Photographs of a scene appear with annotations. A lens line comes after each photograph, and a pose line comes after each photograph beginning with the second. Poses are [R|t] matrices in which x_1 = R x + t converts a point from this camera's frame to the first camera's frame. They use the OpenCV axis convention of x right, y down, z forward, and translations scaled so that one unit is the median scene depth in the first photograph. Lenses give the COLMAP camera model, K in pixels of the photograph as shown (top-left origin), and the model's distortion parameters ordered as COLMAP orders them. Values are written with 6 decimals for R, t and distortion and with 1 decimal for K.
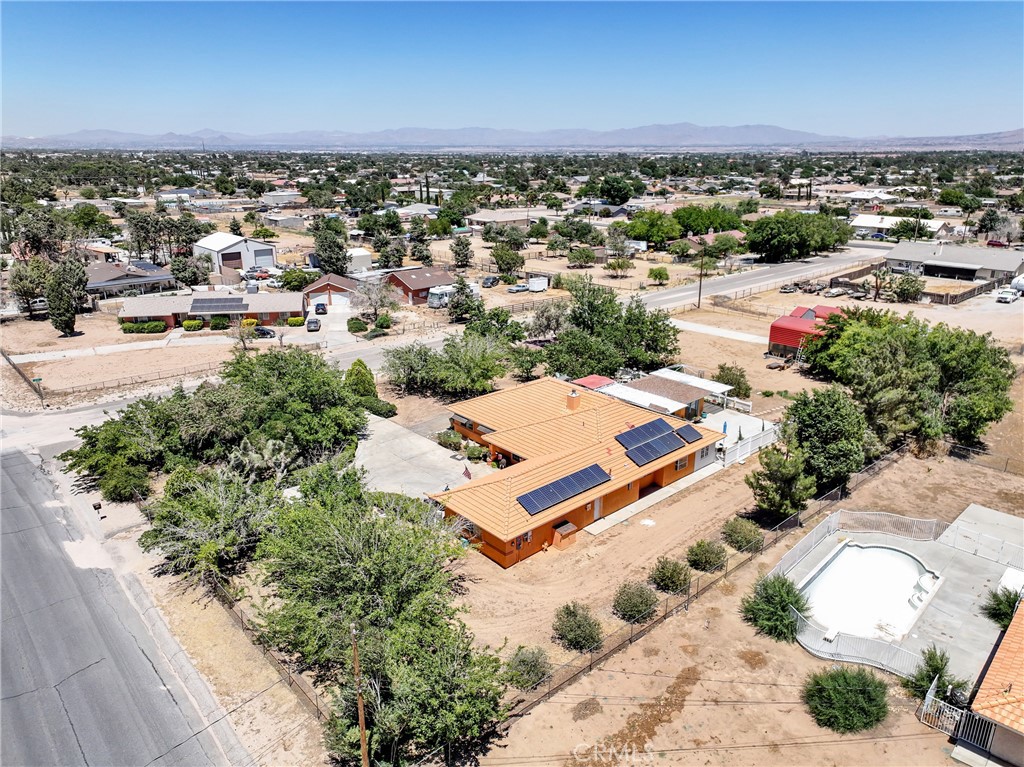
lens RADIAL K [[721.3, 0, 513.5], [0, 721.3, 376.2], [0, 0, 1]] dist [0.008987, 0.008820]
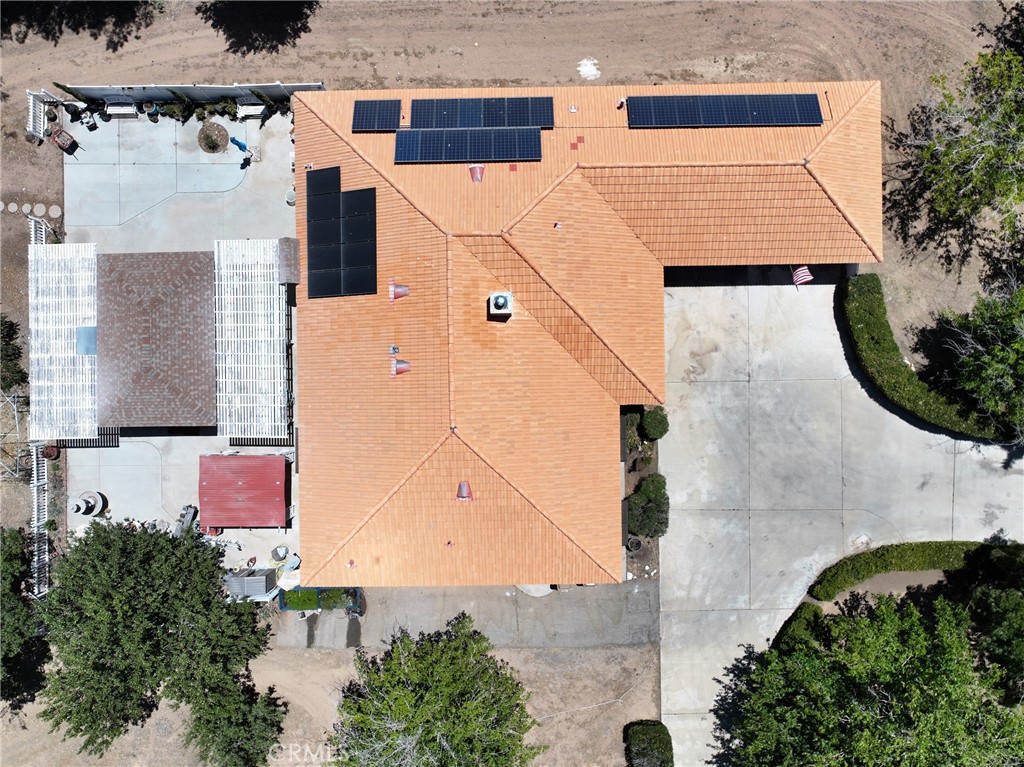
lens RADIAL K [[721.3, 0, 517.2], [0, 721.3, 384.9], [0, 0, 1]] dist [0.008987, 0.008820]
pose [[-0.752516, -0.658507, 0.009433, 0.045683], [0.211195, -0.227729, 0.950545, -0.506382], [-0.623793, 0.717292, 0.310443, 1.078583]]
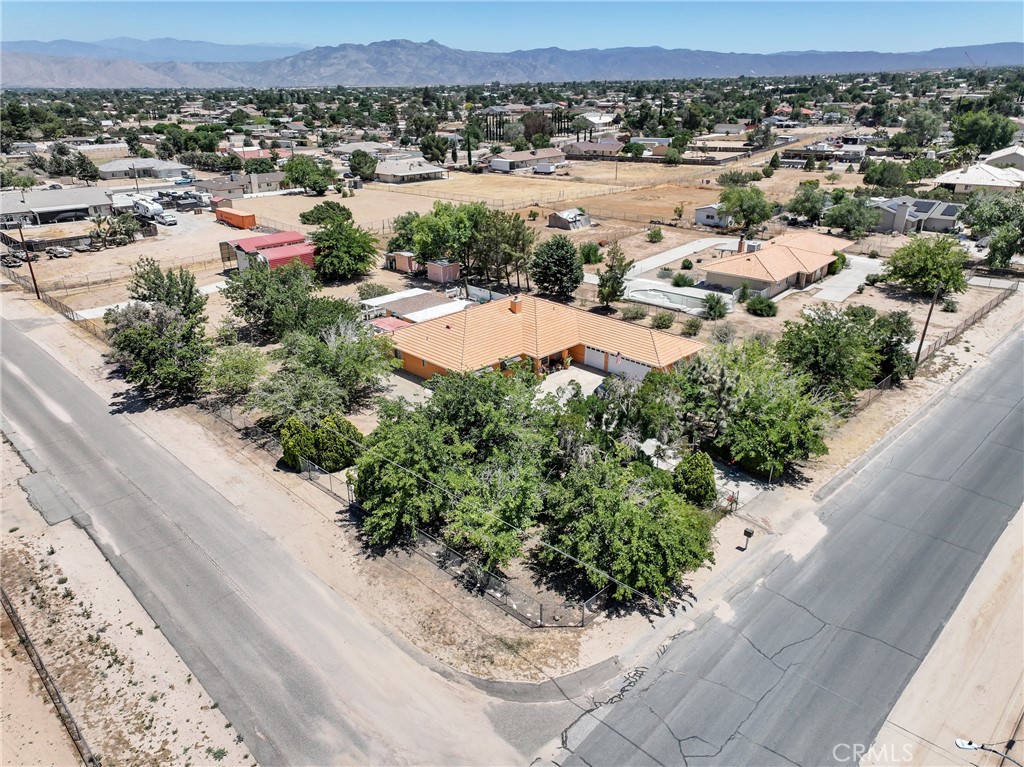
lens RADIAL K [[721.3, 0, 507.9], [0, 721.3, 365.7], [0, 0, 1]] dist [0.008987, 0.008820]
pose [[-0.047869, -0.367821, 0.928664, -1.283381], [0.316172, 0.876344, 0.363396, -0.382230], [-0.947493, 0.311013, 0.074345, 1.161984]]
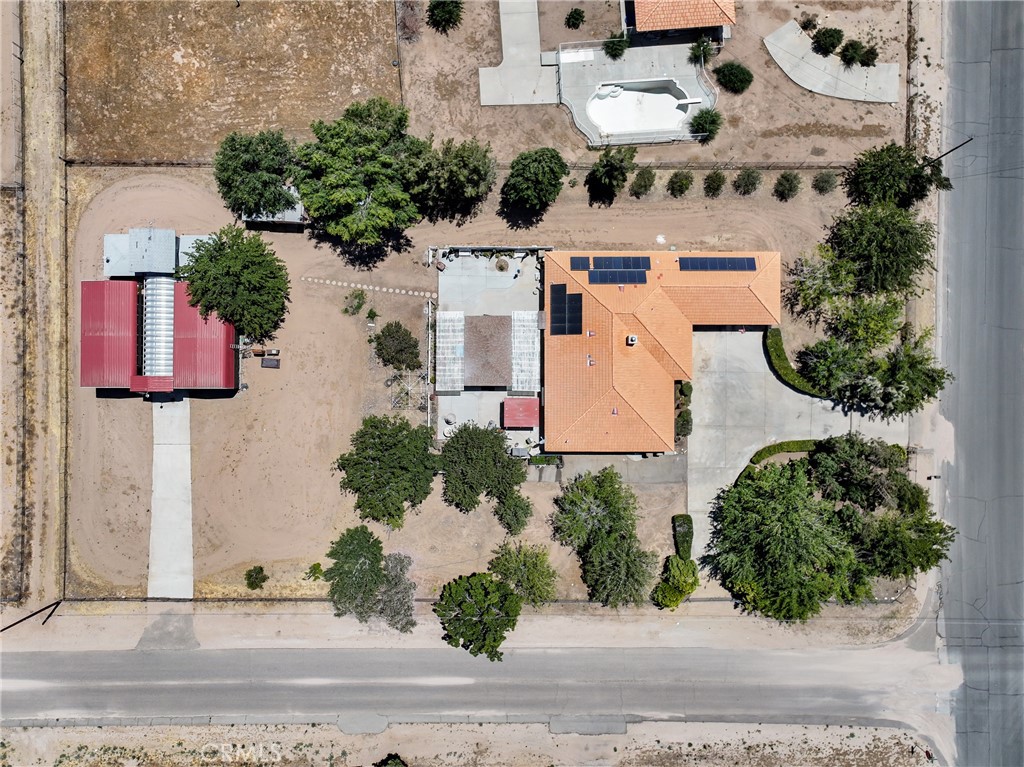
lens RADIAL K [[721.3, 0, 516.0], [0, 721.3, 389.7], [0, 0, 1]] dist [0.008987, 0.008820]
pose [[-0.742256, -0.670112, 0.002435, 0.205856], [0.200952, -0.219116, 0.954781, -1.439040], [-0.639276, 0.709182, 0.297300, 1.001676]]
